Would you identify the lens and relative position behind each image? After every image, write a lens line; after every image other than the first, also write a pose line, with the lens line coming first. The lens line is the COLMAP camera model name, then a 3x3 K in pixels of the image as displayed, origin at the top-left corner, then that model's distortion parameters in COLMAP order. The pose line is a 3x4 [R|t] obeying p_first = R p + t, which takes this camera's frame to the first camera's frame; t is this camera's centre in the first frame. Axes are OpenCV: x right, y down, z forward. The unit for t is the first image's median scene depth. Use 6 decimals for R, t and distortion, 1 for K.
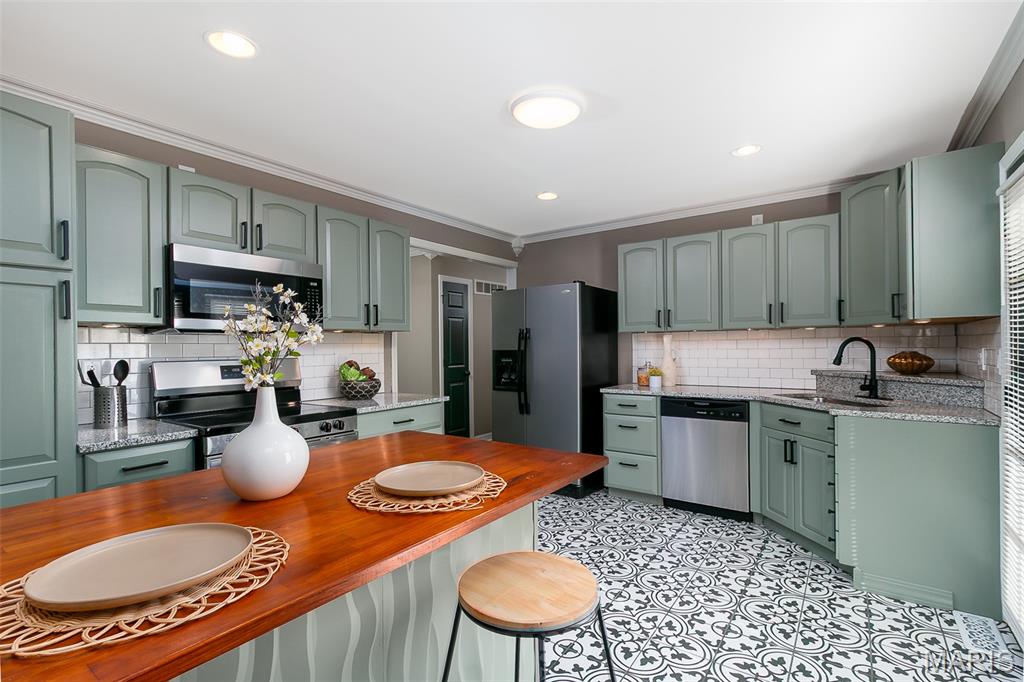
lens RADIAL K [[471.3, 0, 512.9], [0, 471.3, 345.9], [0, 0, 1]] dist [0.000151, 0.000796]
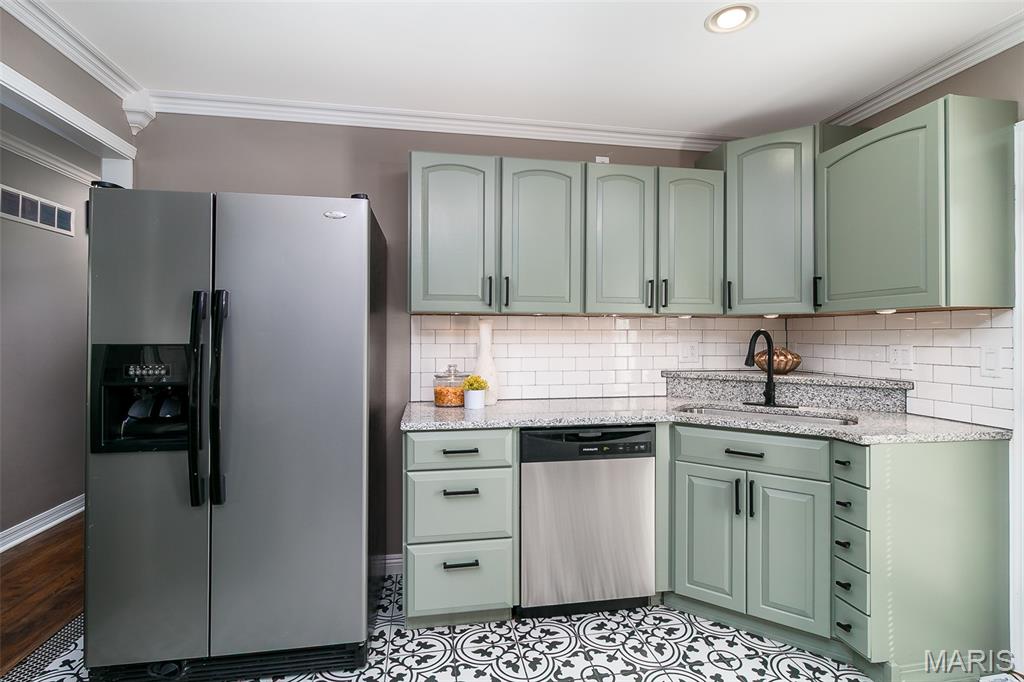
lens RADIAL K [[472.0, 0, 514.8], [0, 472.0, 338.4], [0, 0, 1]] dist [-0.001614, -0.000383]
pose [[0.683223, 0.009408, 0.730149, -0.101408], [-0.010328, 0.999941, -0.003220, 0.002096], [-0.730137, -0.005341, 0.683280, 0.623933]]
